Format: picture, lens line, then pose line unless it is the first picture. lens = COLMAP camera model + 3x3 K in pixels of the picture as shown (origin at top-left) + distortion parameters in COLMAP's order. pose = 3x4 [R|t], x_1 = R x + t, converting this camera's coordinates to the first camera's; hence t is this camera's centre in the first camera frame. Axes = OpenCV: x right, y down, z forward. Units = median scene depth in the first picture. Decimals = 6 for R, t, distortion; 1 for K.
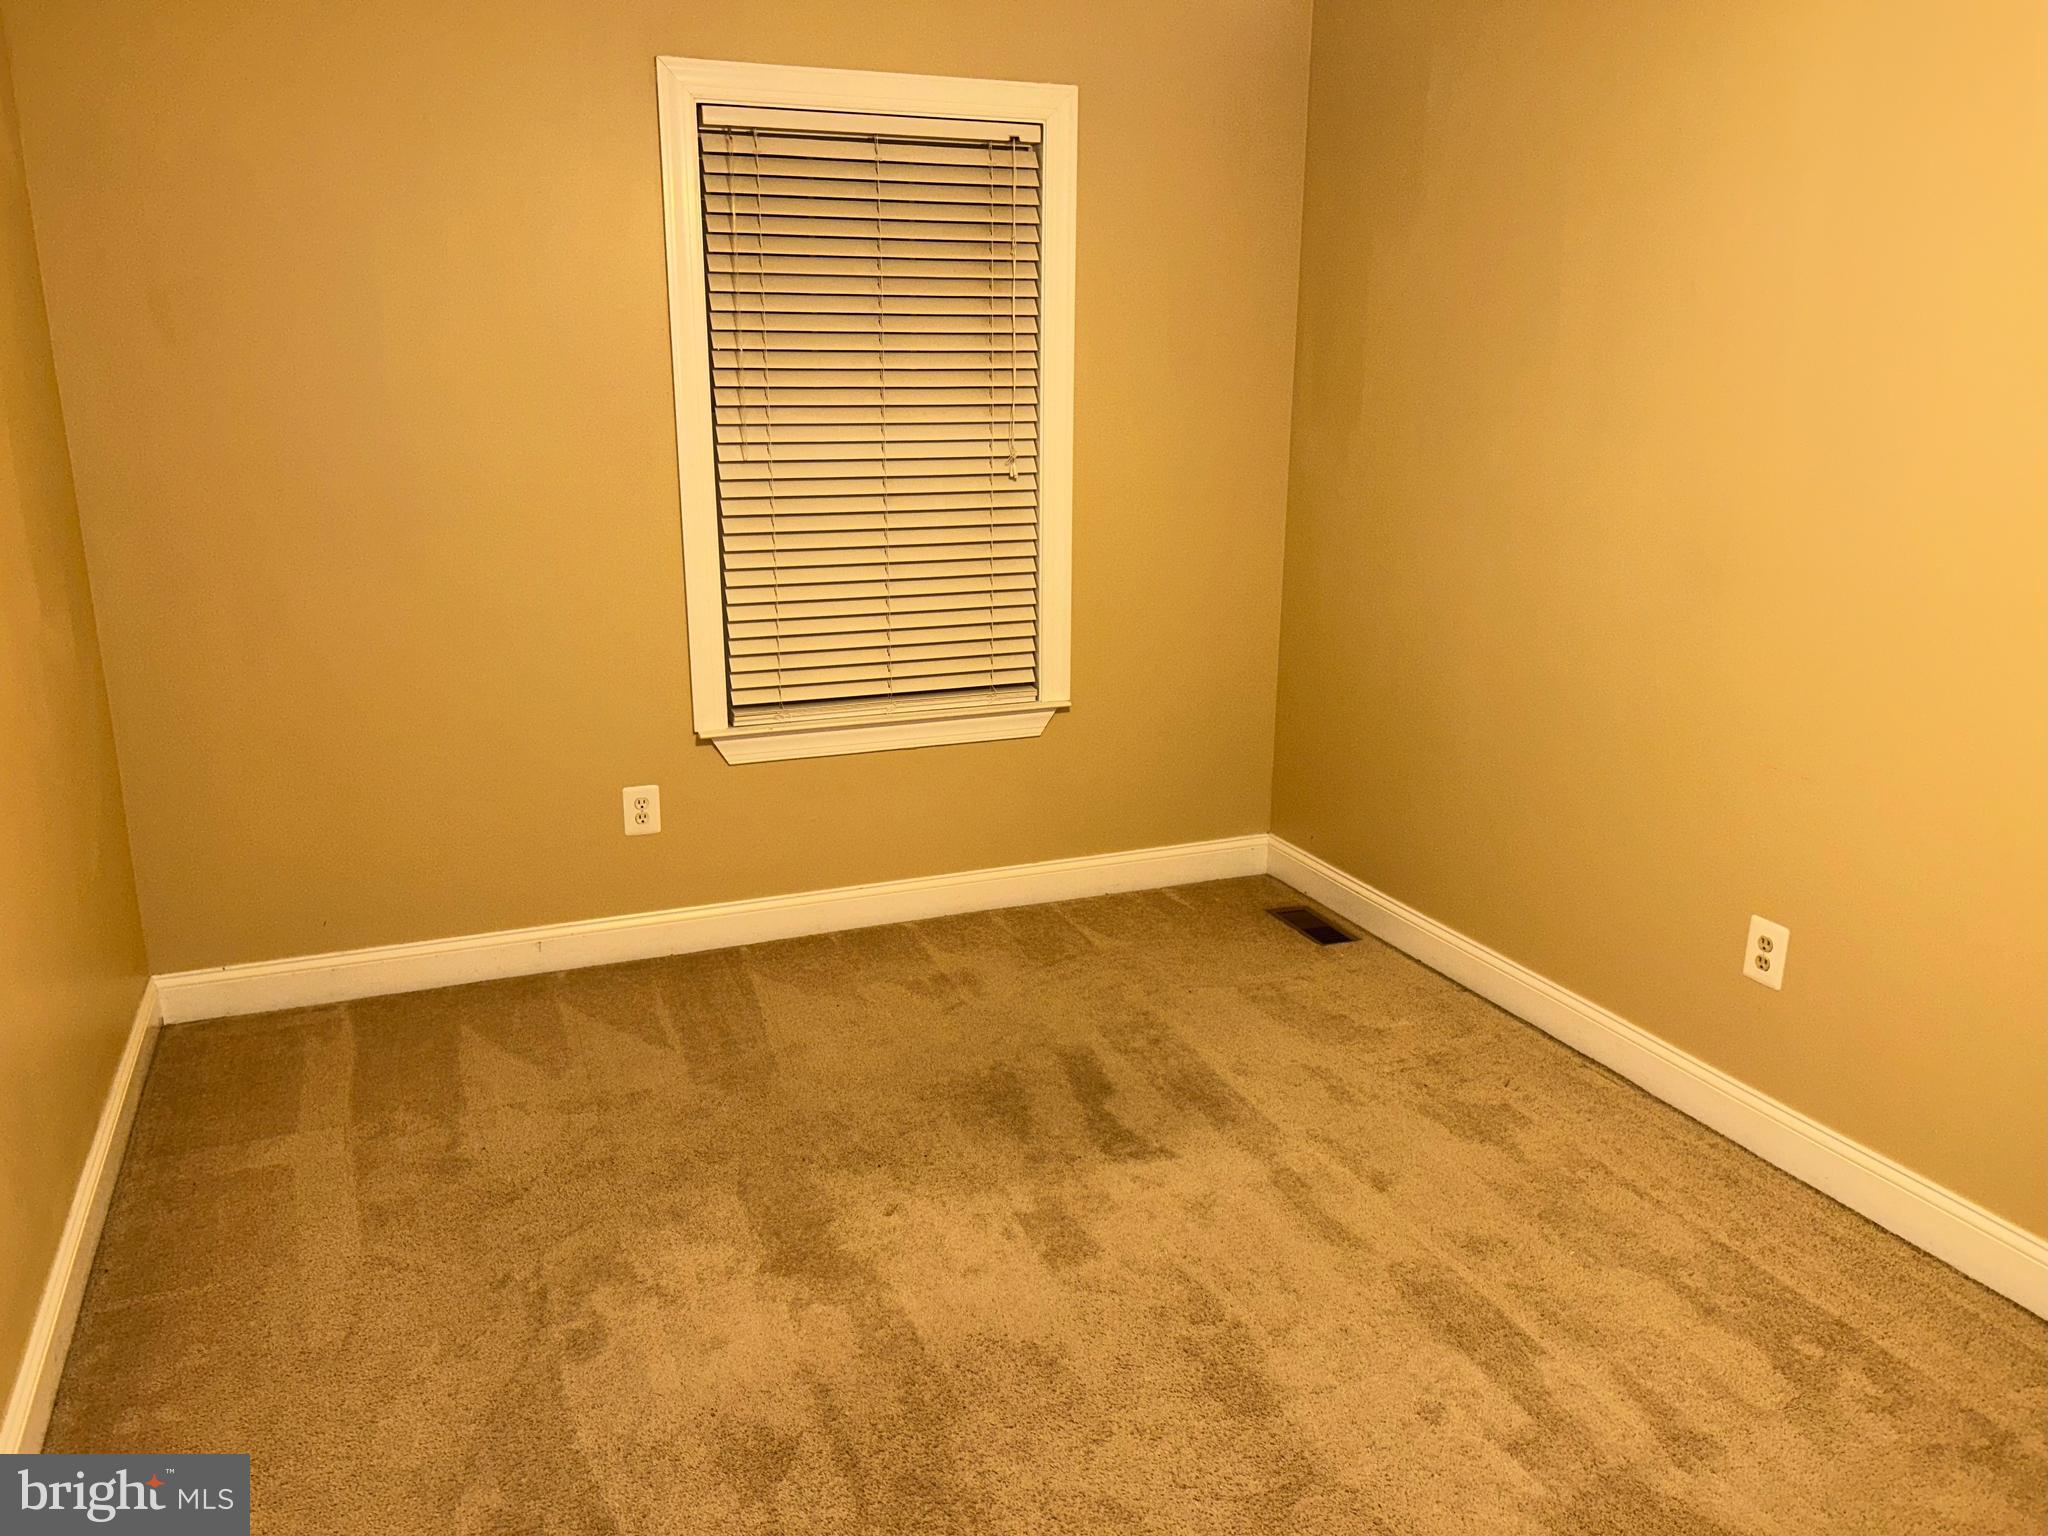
lens RADIAL K [[1548.0, 0, 1017.1], [0, 1548.0, 781.0], [0, 0, 1]] dist [0.052922, -0.046108]
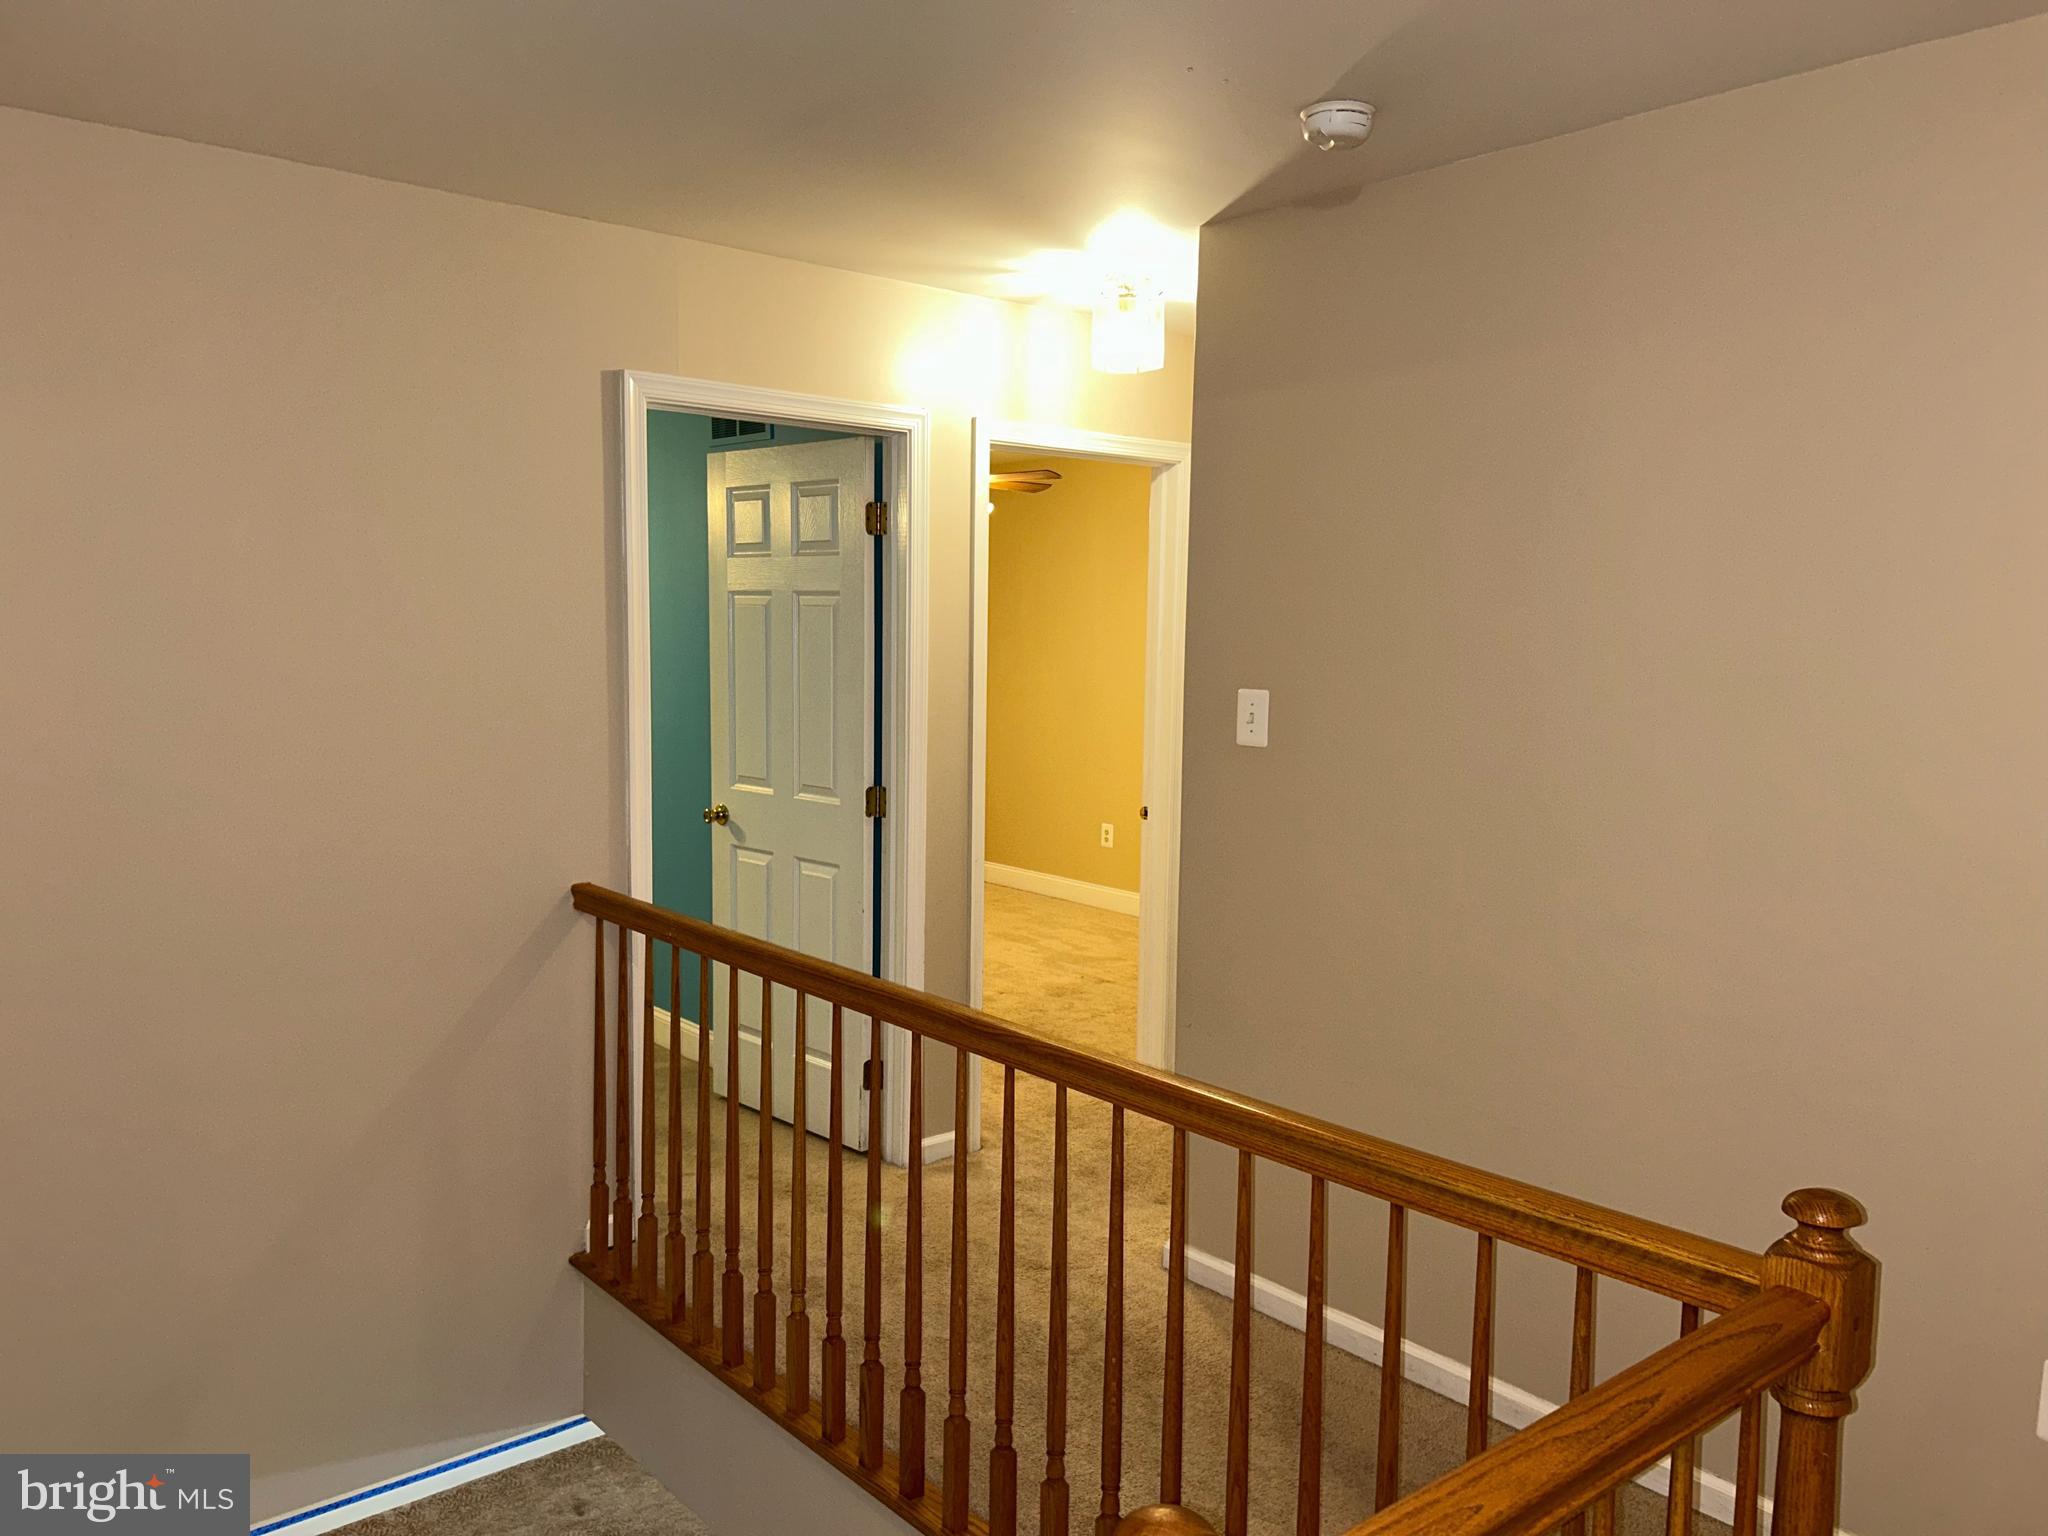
lens RADIAL K [[1548.0, 0, 1020.8], [0, 1548.0, 757.1], [0, 0, 1]] dist [0.052922, -0.046108]
pose [[0.948122, -0.013238, 0.317632, -0.512441], [0.066802, 0.985122, -0.158344, 0.374504], [-0.310810, 0.171348, 0.934900, -1.469823]]
